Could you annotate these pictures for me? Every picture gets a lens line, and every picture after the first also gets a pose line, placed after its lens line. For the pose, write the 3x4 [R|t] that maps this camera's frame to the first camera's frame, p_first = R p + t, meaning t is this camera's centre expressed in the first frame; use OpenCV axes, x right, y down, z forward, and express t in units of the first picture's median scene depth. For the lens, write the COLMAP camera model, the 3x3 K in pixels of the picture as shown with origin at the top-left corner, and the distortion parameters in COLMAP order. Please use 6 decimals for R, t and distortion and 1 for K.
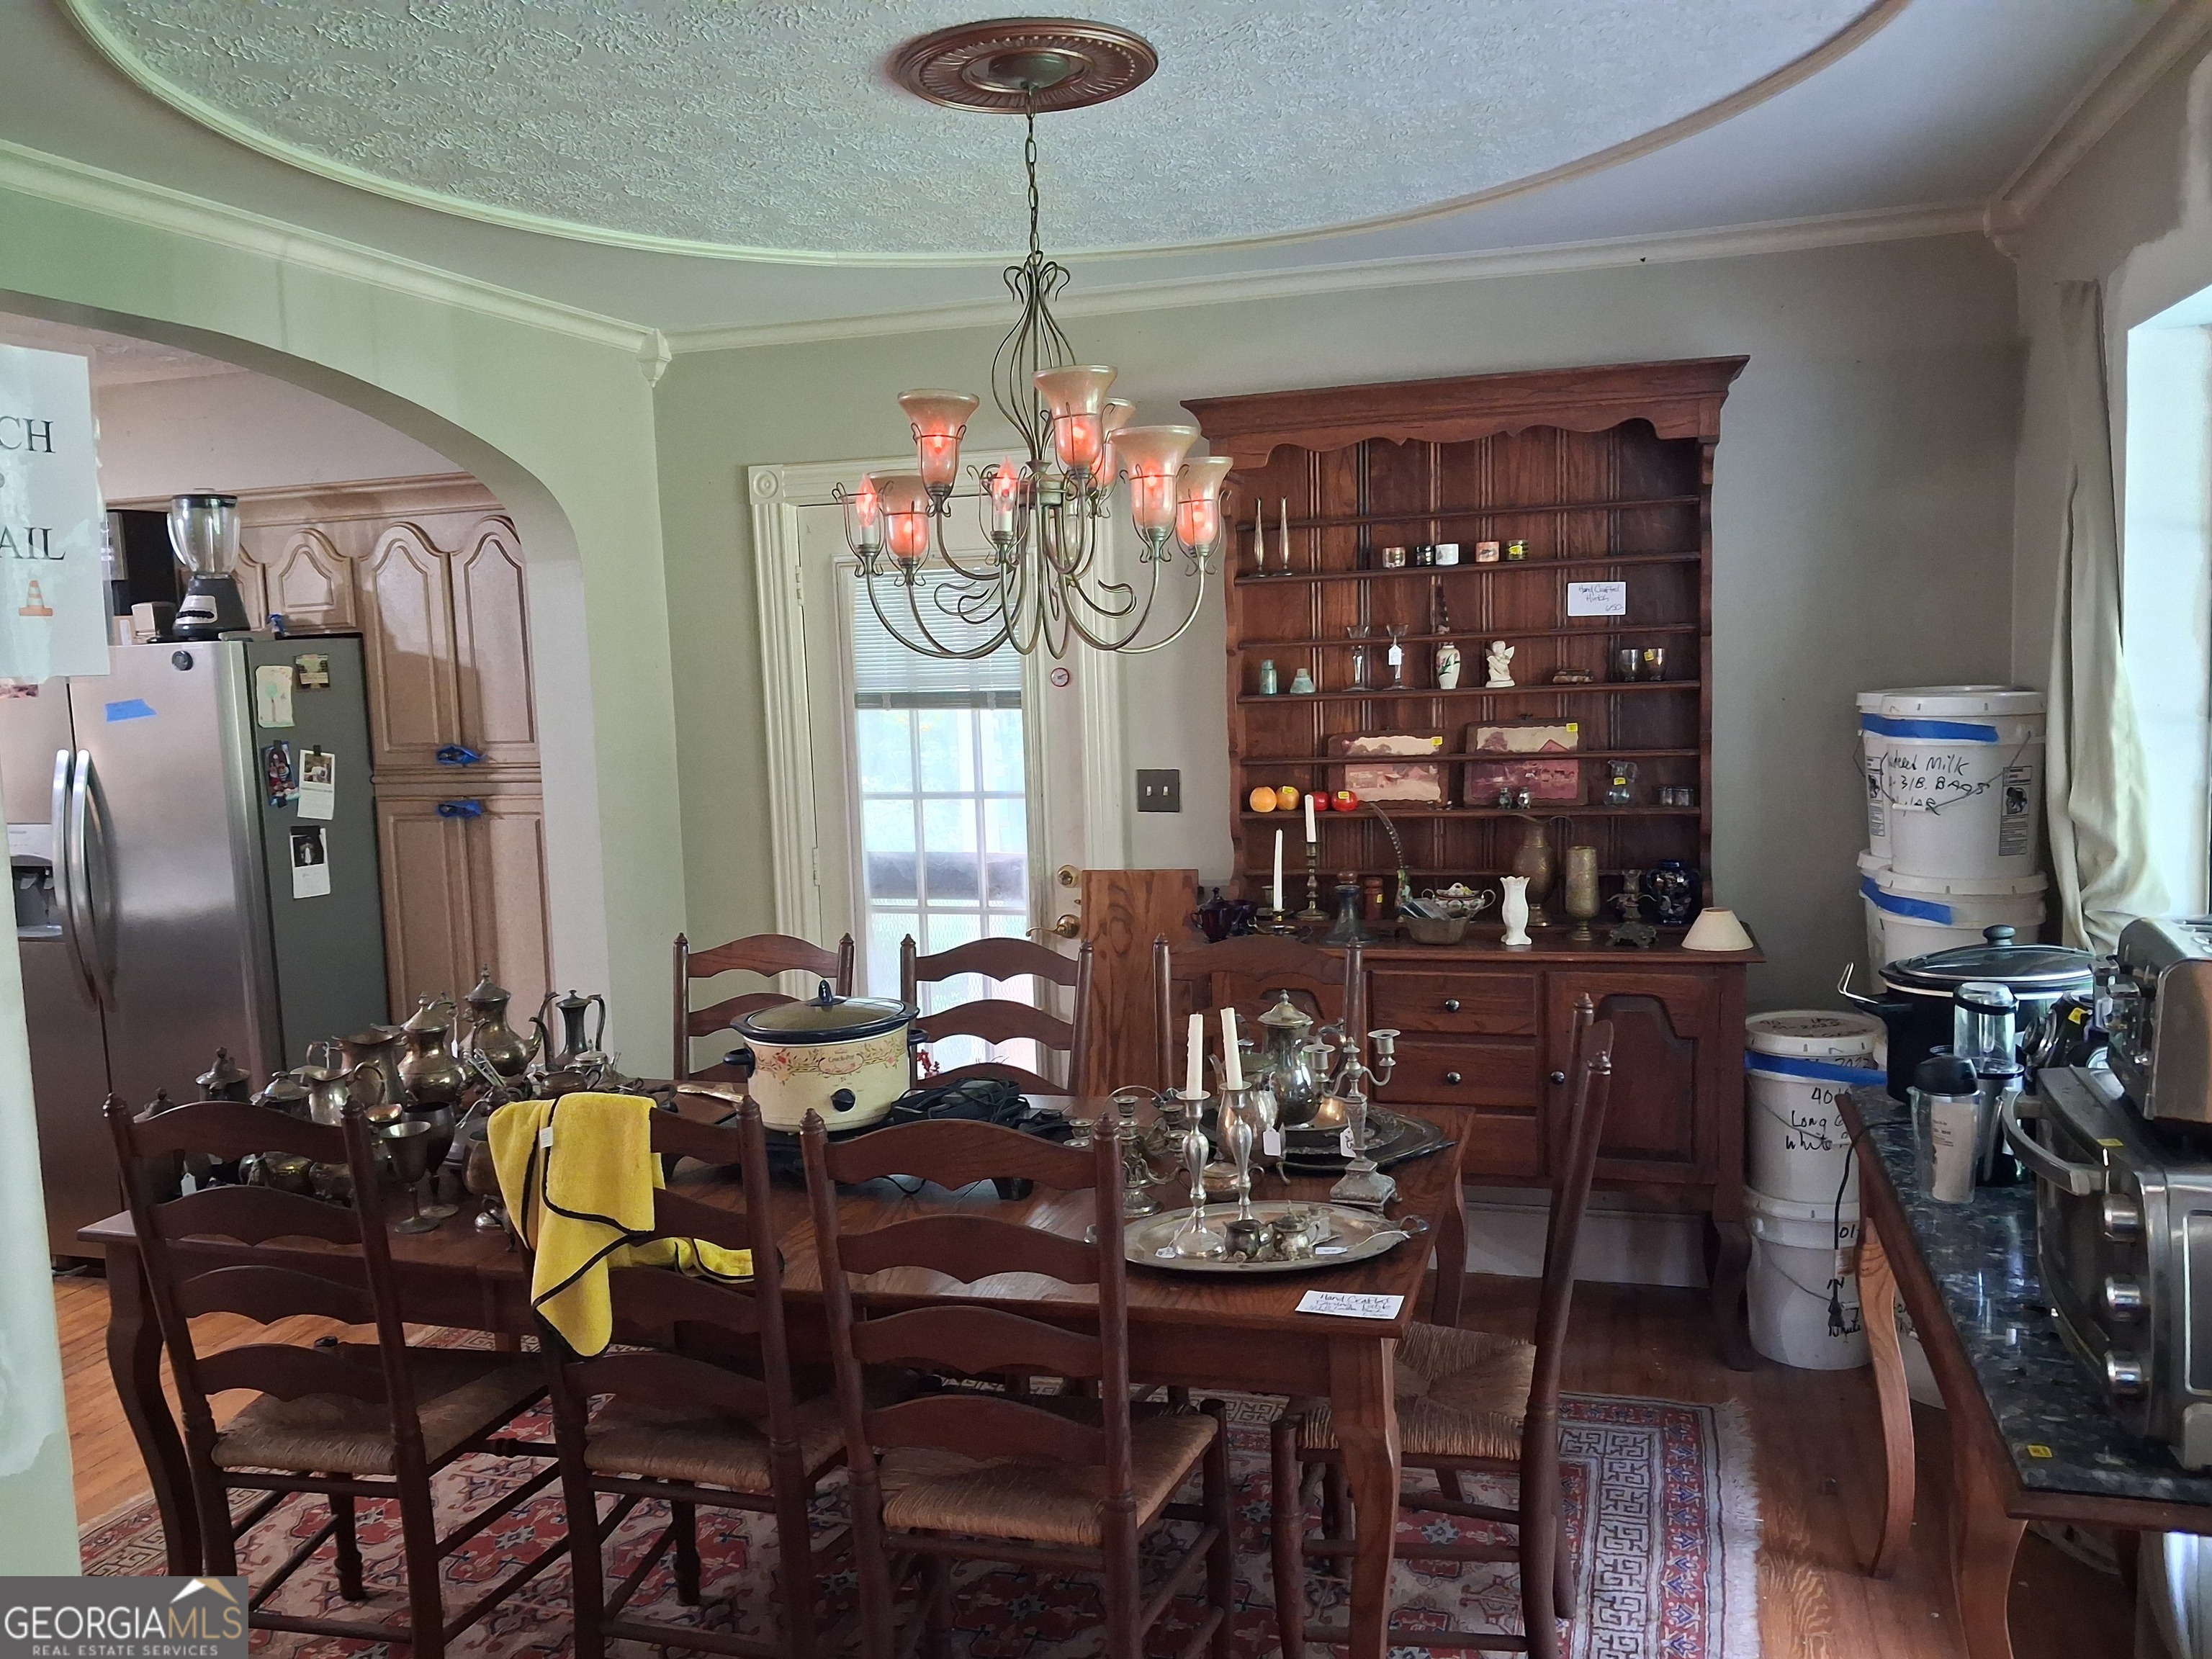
lens RADIAL K [[1777.5, 0, 1106.5], [0, 1777.5, 833.3], [0, 0, 1]] dist [-0.006068, -0.001803]
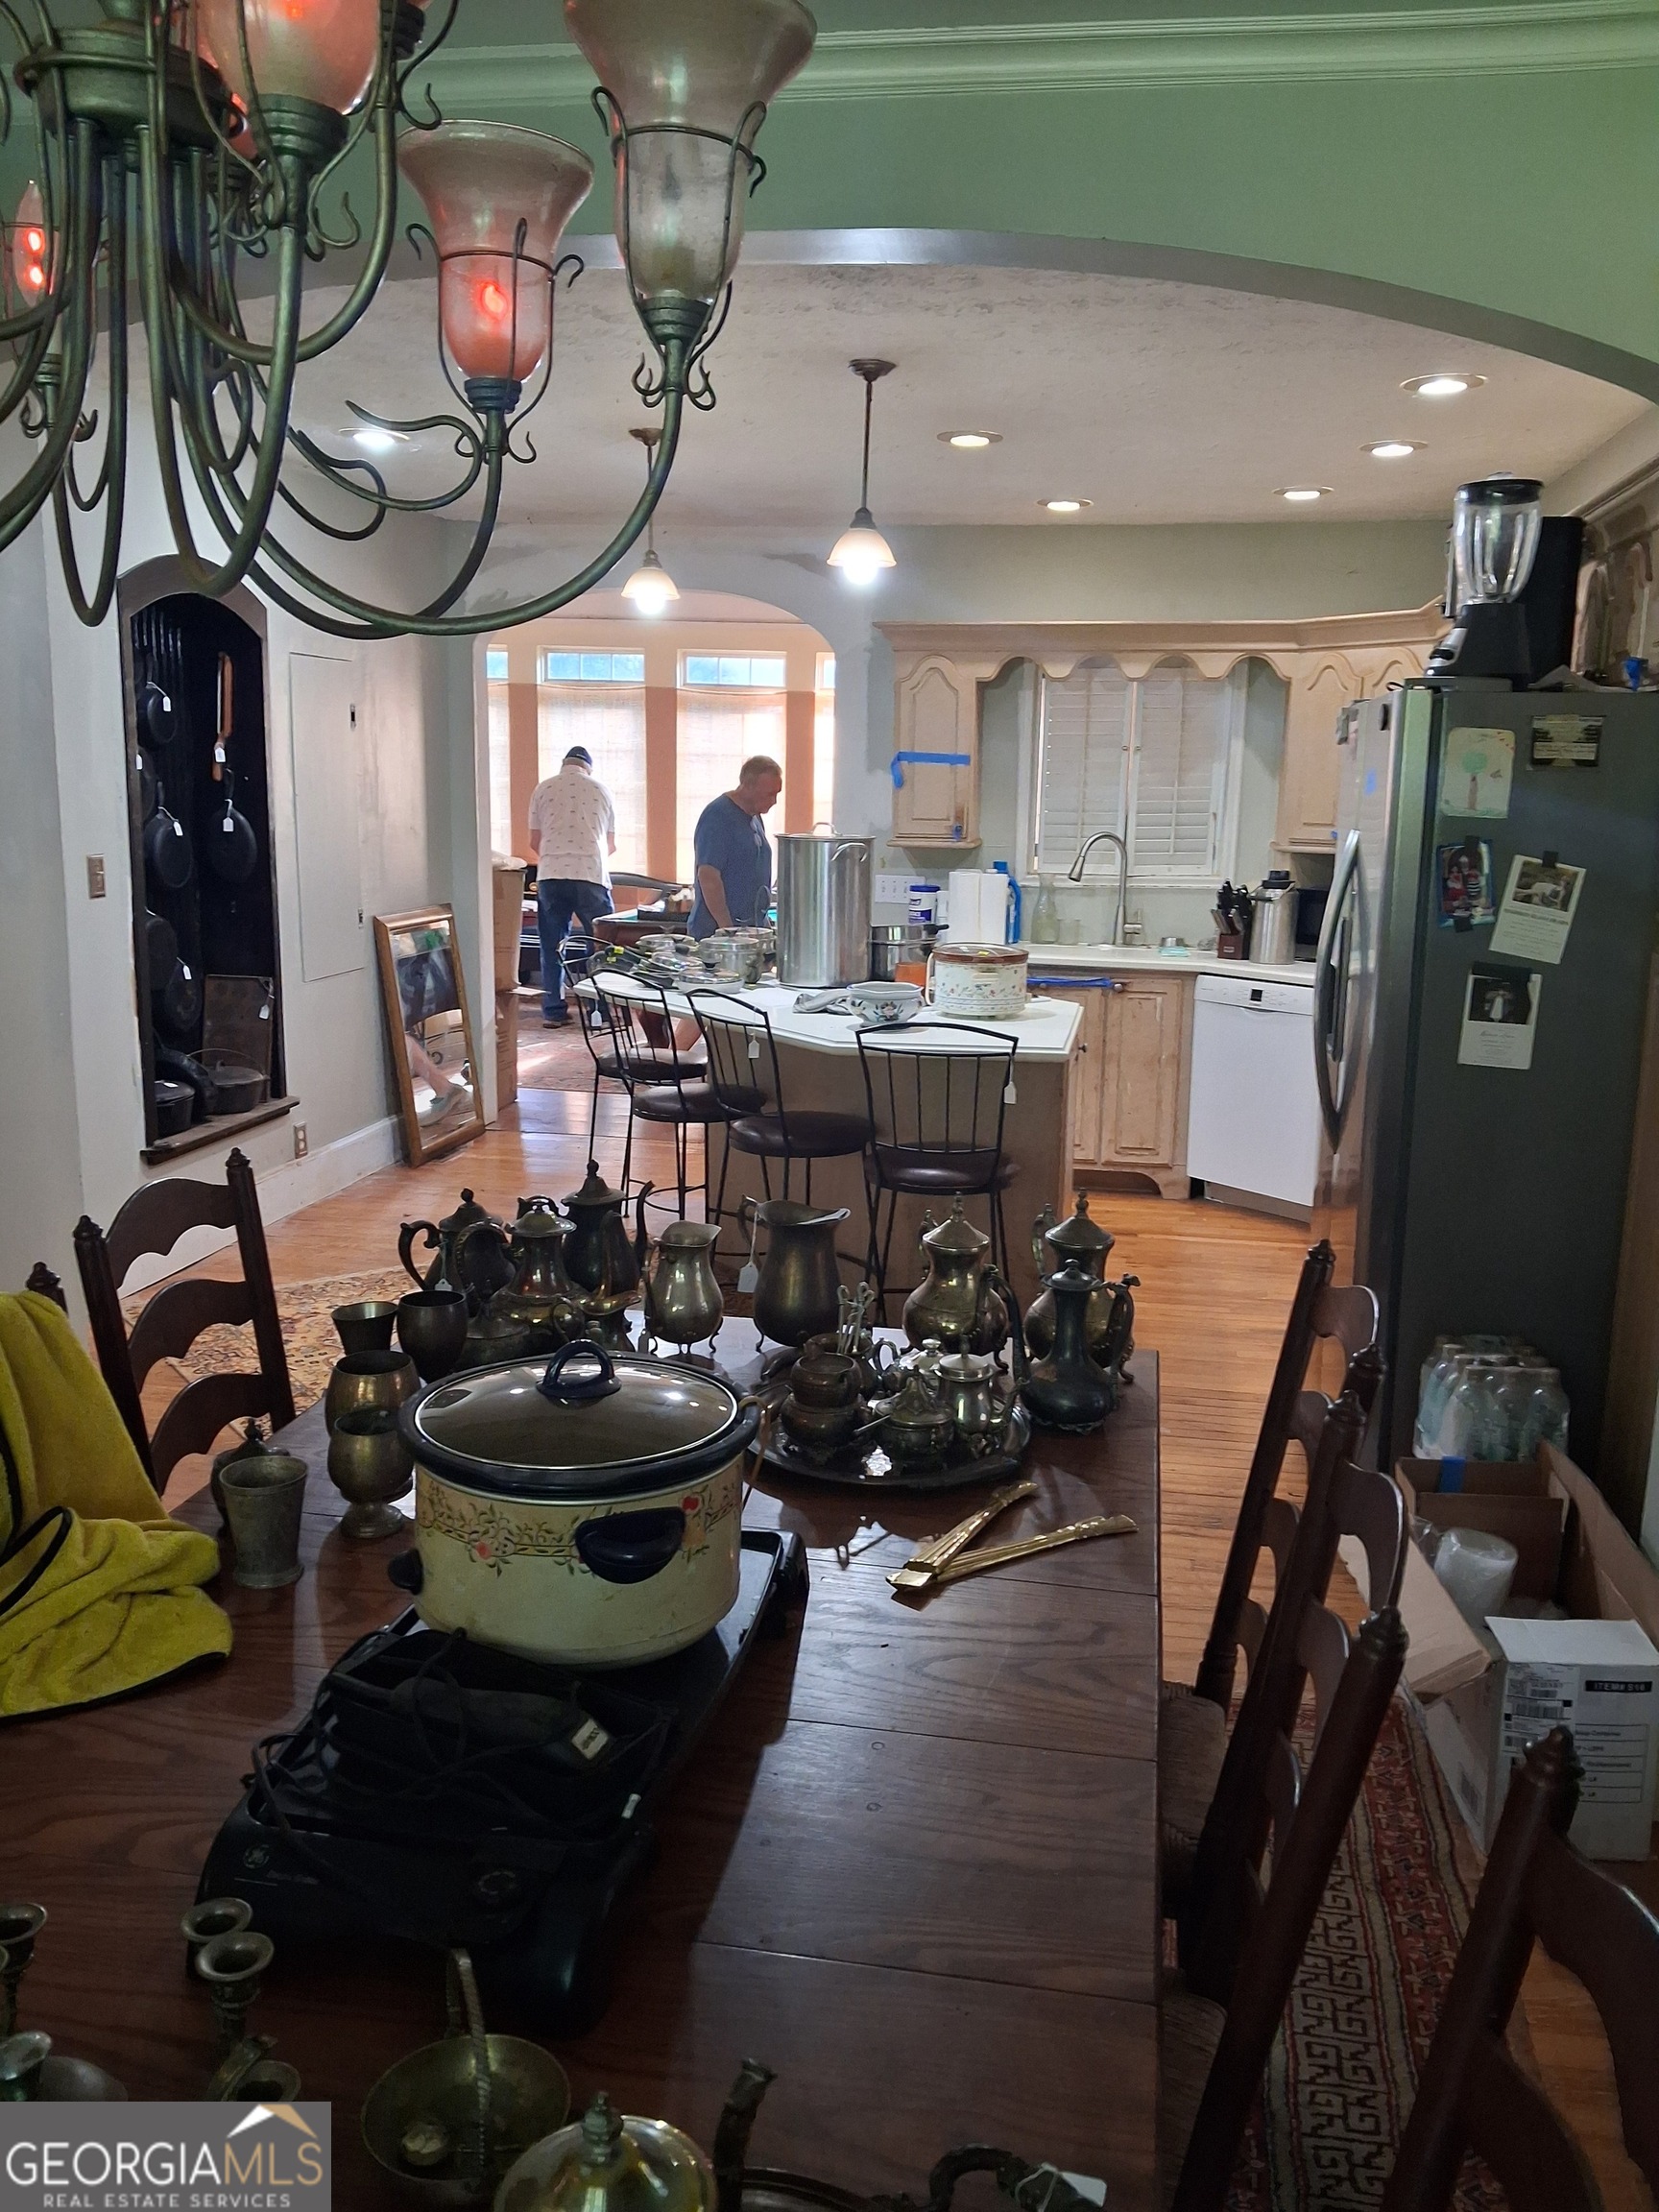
lens RADIAL K [[1777.5, 0, 829.6], [0, 1777.5, 1101.1], [0, 0, 1]] dist [-0.006068, -0.001803]
pose [[0.120290, 0.223519, -0.967248, 0.200269], [-0.133442, 0.969121, 0.207356, -0.061435], [0.983729, 0.104129, 0.146403, 0.644296]]
